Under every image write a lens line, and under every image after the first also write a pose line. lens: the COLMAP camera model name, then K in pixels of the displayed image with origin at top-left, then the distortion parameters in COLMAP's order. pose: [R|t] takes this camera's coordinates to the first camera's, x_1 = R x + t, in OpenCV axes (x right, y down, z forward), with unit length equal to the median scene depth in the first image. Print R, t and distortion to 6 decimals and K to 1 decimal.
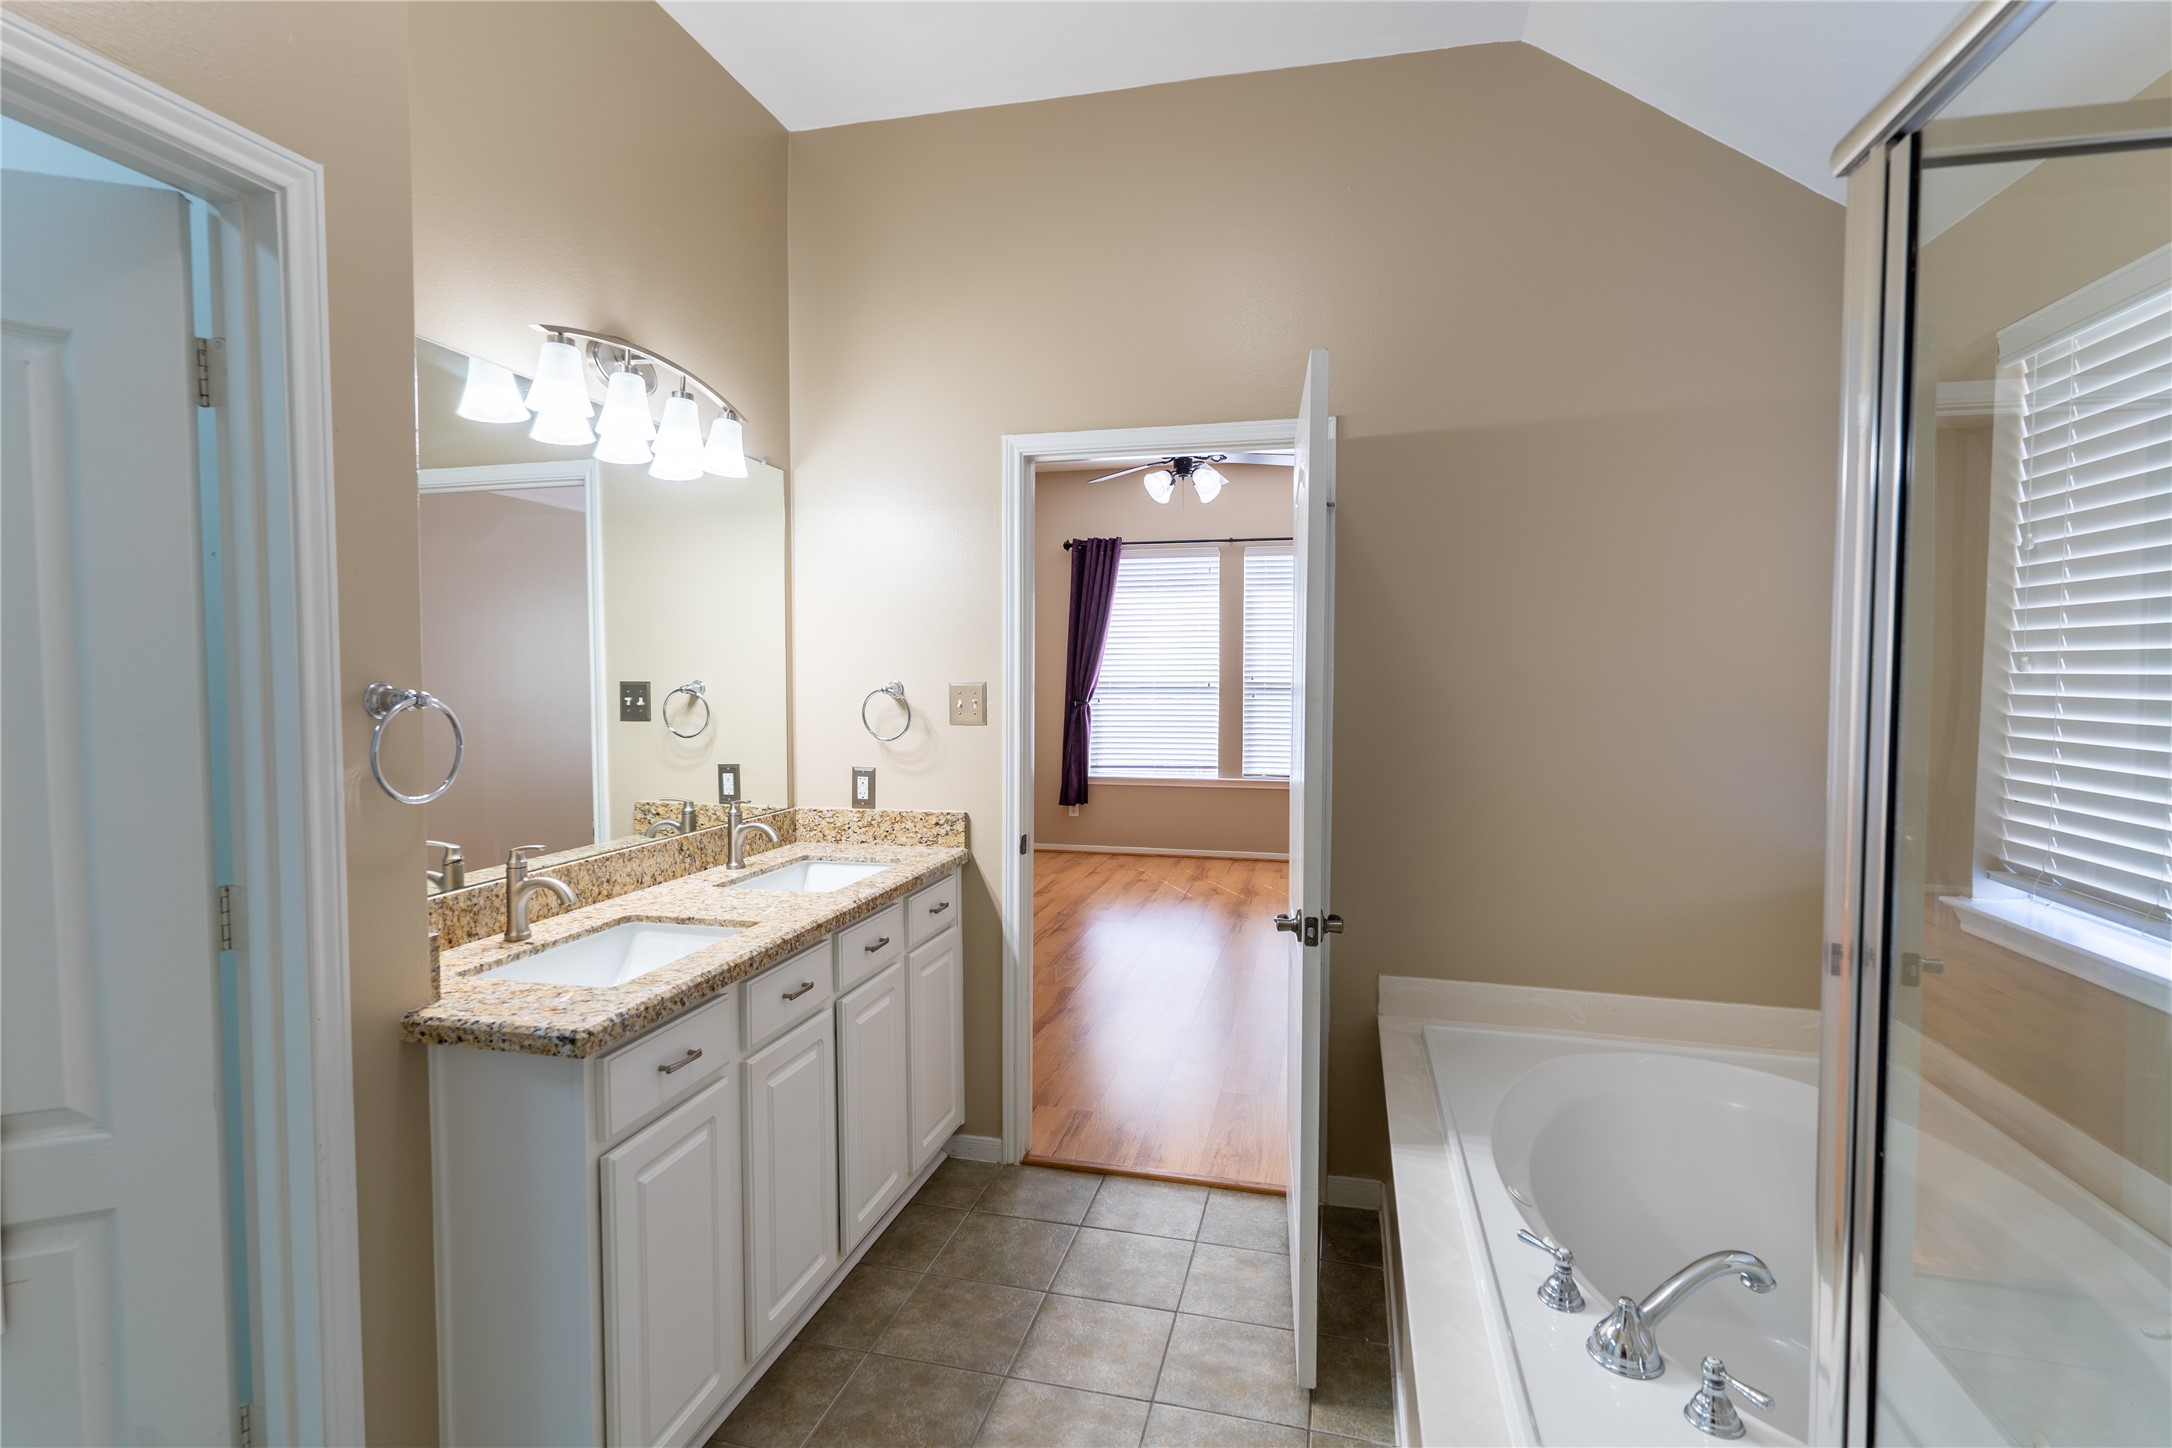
lens RADIAL K [[1067.3, 0, 1087.6], [0, 1067.3, 730.0], [0, 0, 1]] dist [0.003286, -0.001891]
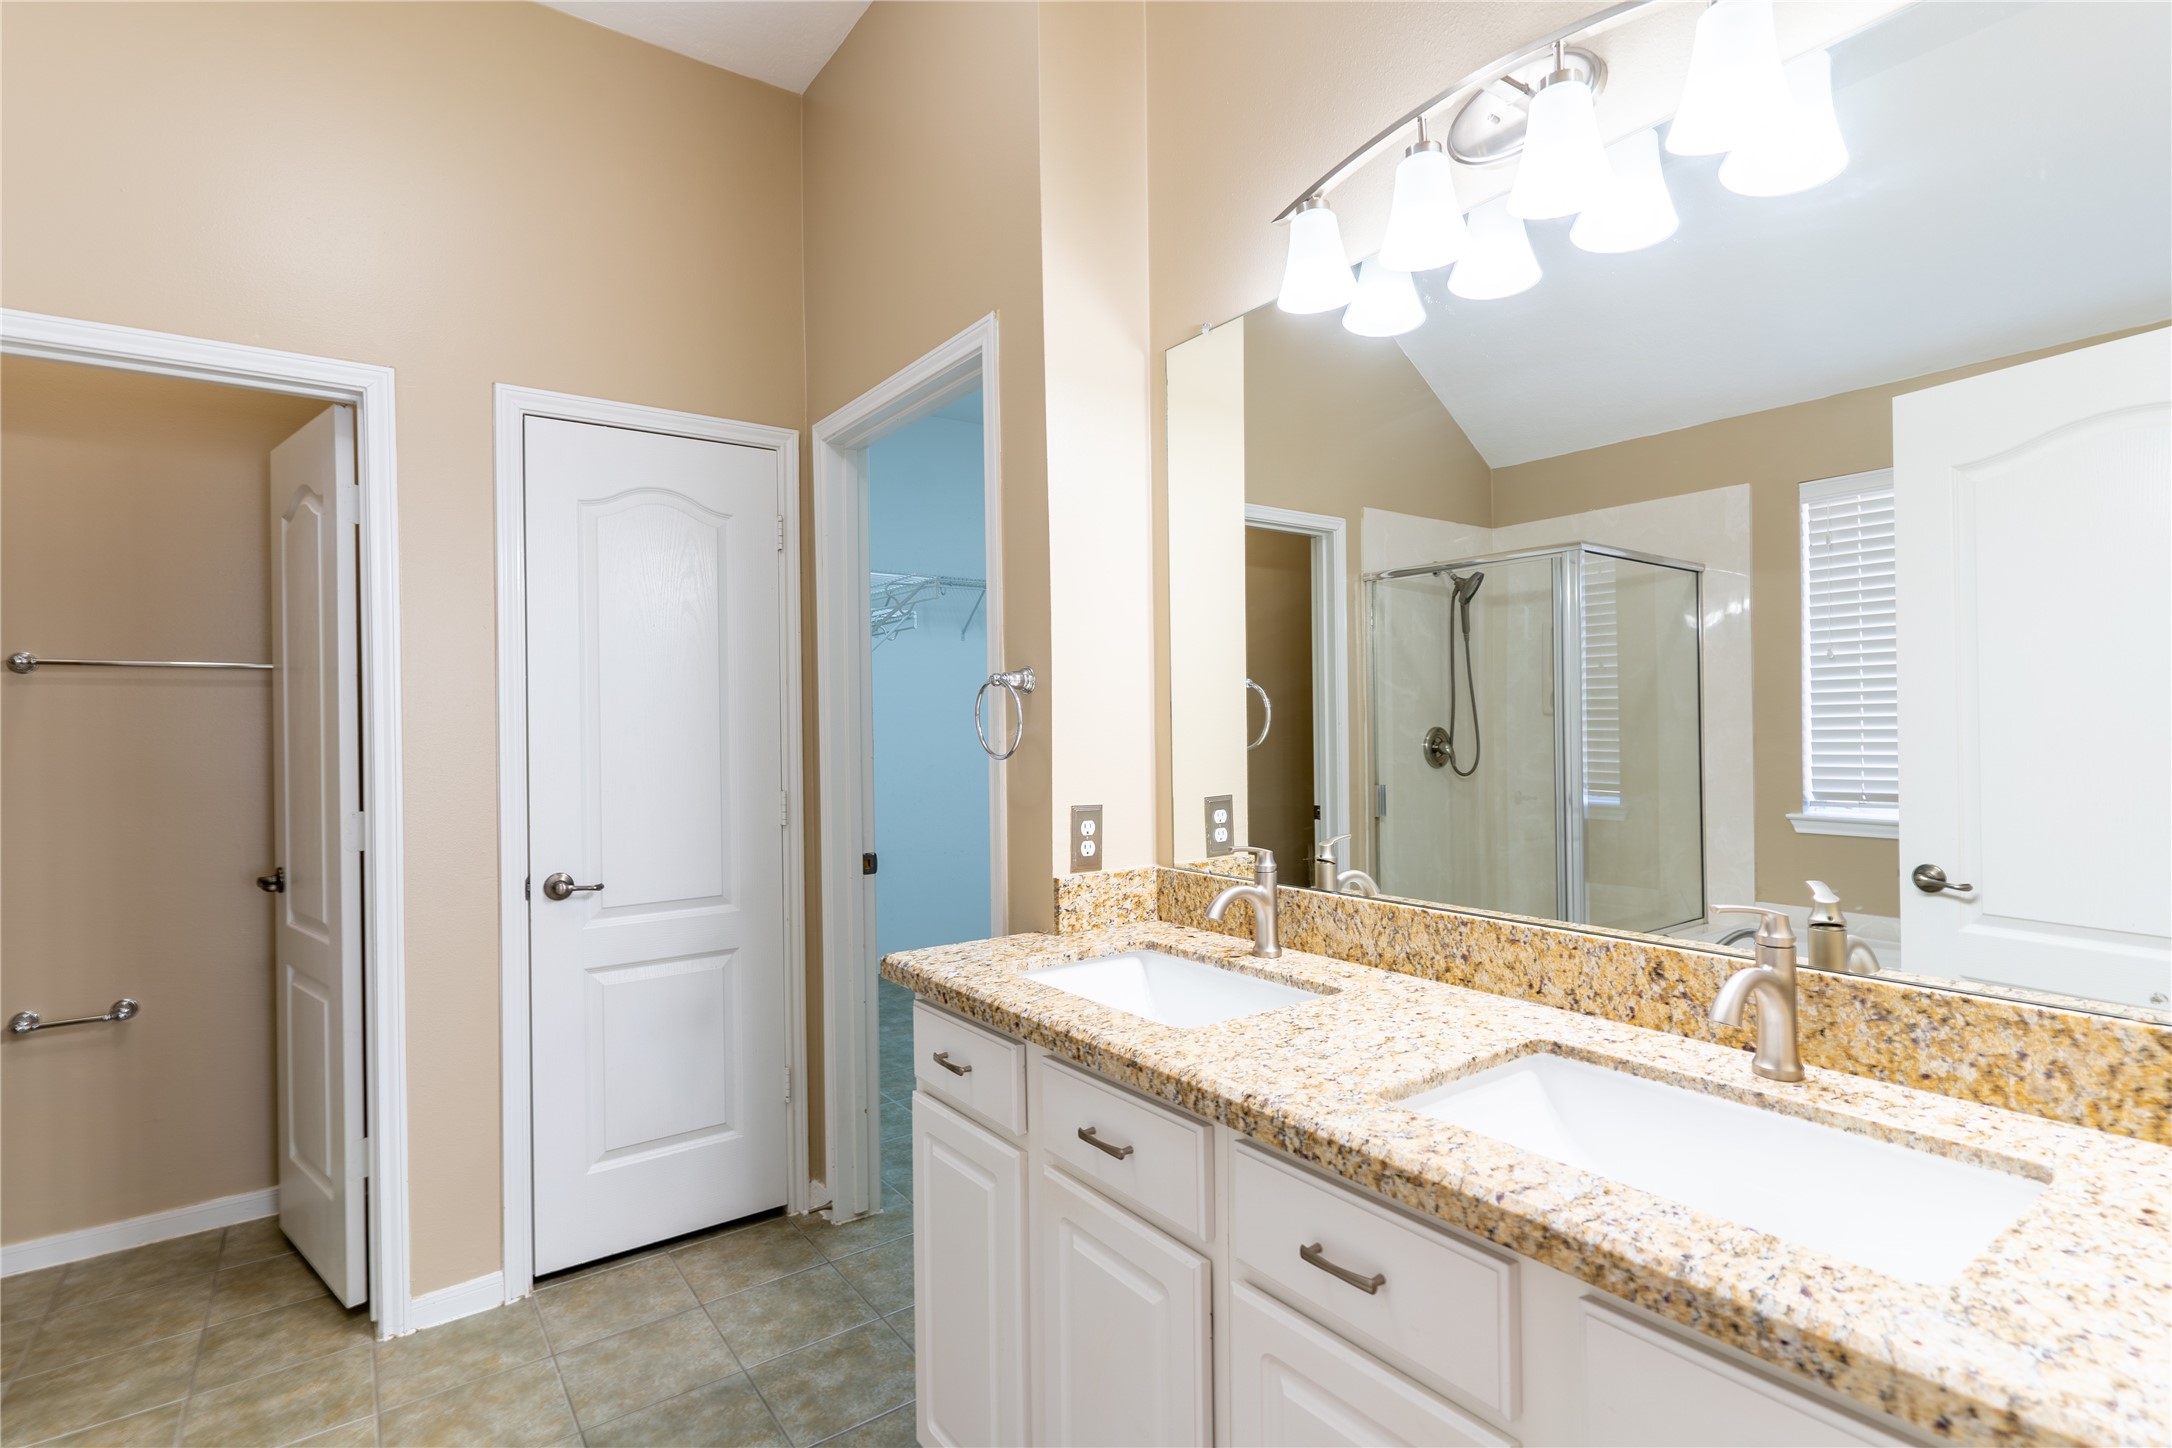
lens RADIAL K [[1067.3, 0, 1092.3], [0, 1067.3, 714.9], [0, 0, 1]] dist [0.003286, -0.001891]
pose [[-0.652989, 0.003403, -0.757360, 0.070309], [-0.026925, 0.999253, 0.027705, -0.005494], [0.756889, 0.038484, -0.652410, 0.506197]]
